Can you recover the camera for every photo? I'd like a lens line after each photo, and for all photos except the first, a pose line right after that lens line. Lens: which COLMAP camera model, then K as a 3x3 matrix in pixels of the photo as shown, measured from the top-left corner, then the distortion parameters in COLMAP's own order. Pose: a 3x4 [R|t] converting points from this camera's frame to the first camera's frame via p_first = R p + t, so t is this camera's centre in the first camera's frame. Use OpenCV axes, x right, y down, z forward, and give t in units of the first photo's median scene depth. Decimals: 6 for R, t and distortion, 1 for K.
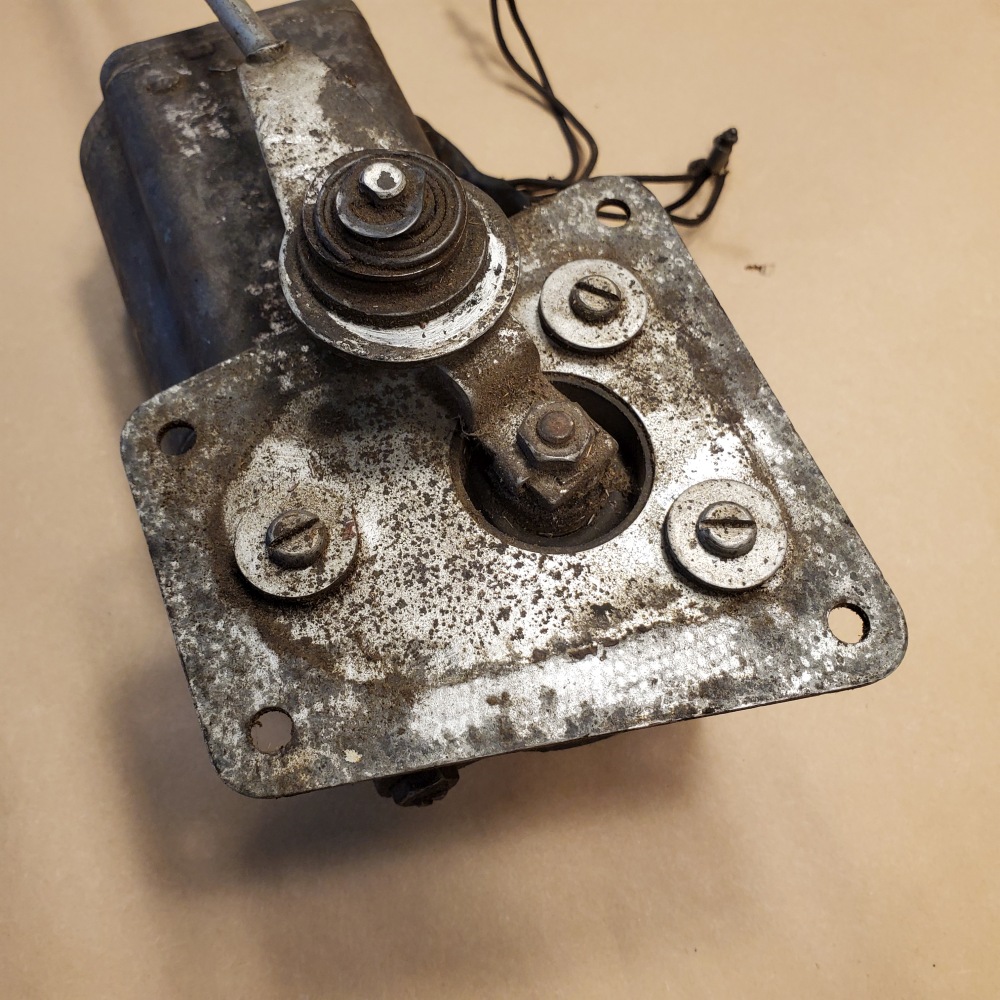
lens RADIAL K [[1073.8, 0, 497.1], [0, 1073.8, 481.4], [0, 0, 1]] dist [0.222635, -1.021639]
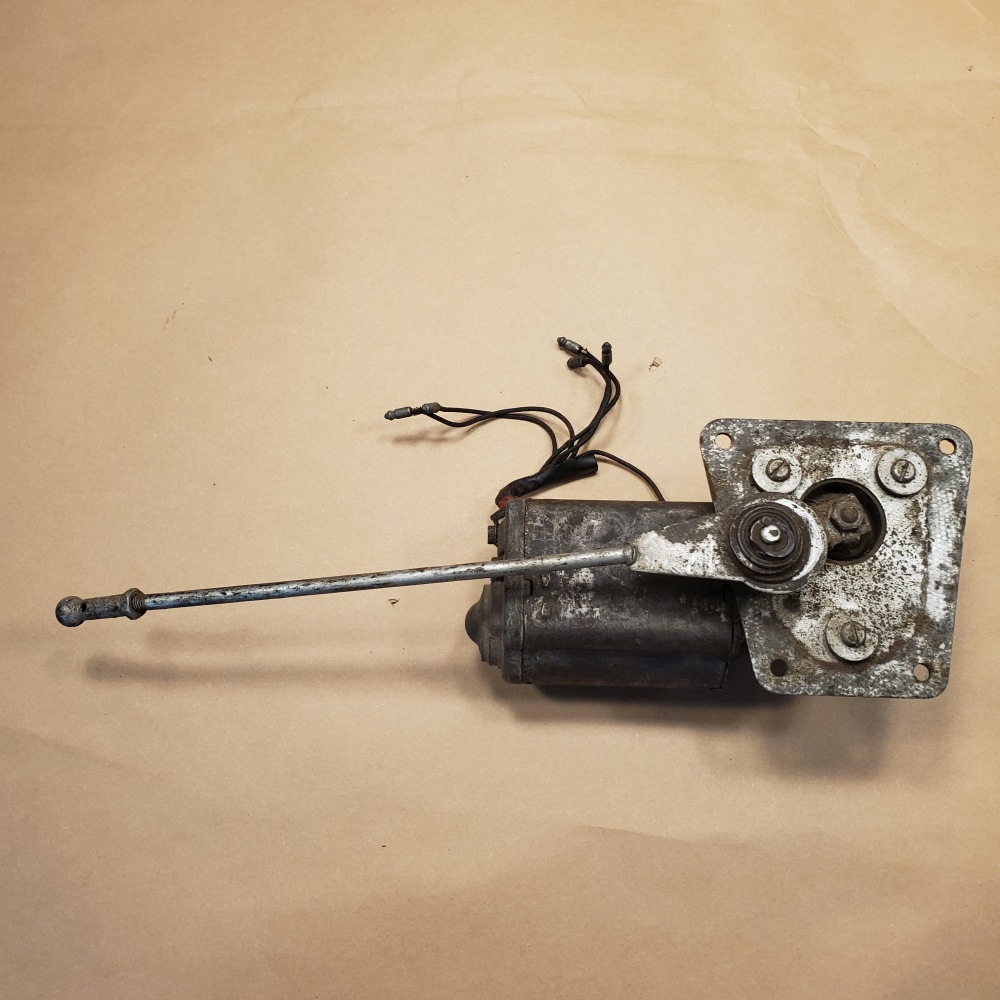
lens RADIAL K [[1044.8, 0, 441.0], [0, 1044.8, 459.3], [0, 0, 1]] dist [0.047677, -0.245589]
pose [[0.419674, -0.879240, 0.225411, -0.722294], [0.841772, 0.469911, 0.265711, -1.451257], [-0.339547, 0.078233, 0.937330, -0.840674]]
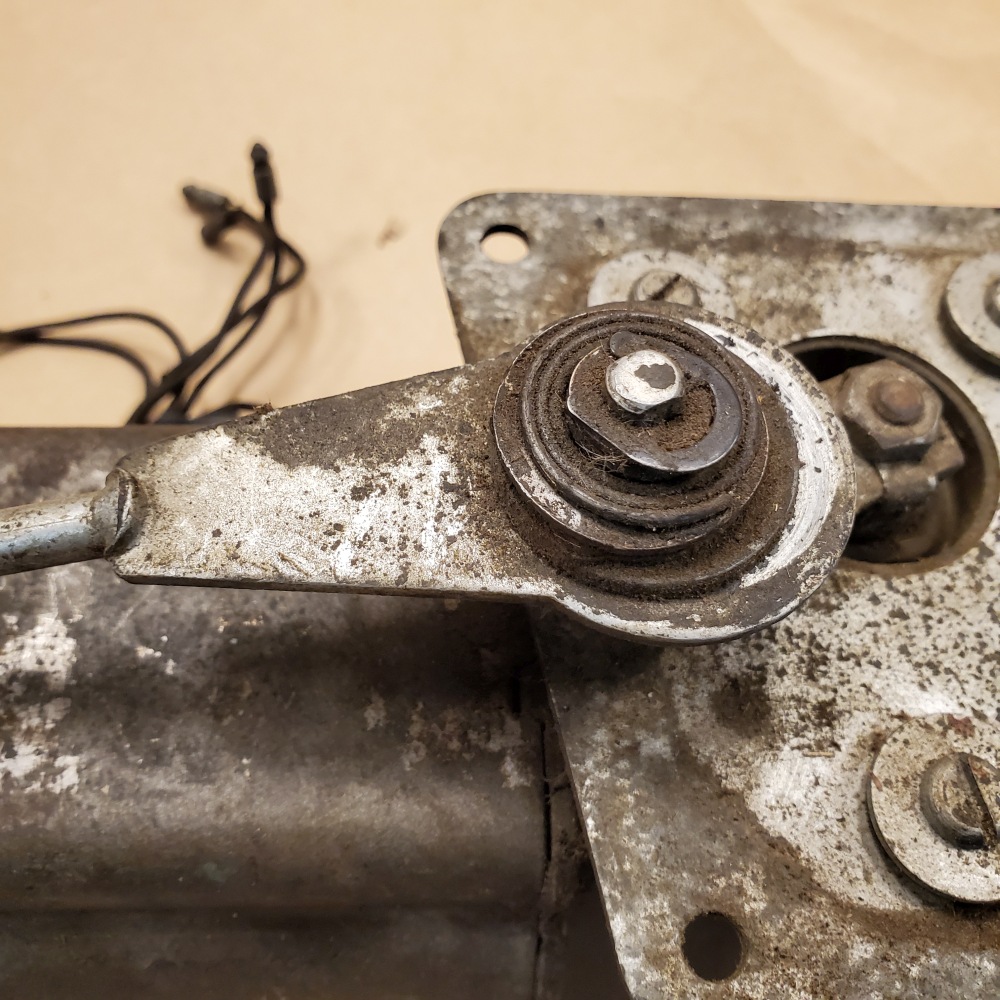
lens RADIAL K [[1099.5, 0, 469.9], [0, 1099.5, 465.4], [0, 0, 1]] dist [0.012977, -0.217895]
pose [[0.360581, -0.814840, 0.453891, -0.414075], [0.816698, 0.510878, 0.268342, -0.455744], [-0.450539, 0.273933, 0.849692, 0.511411]]
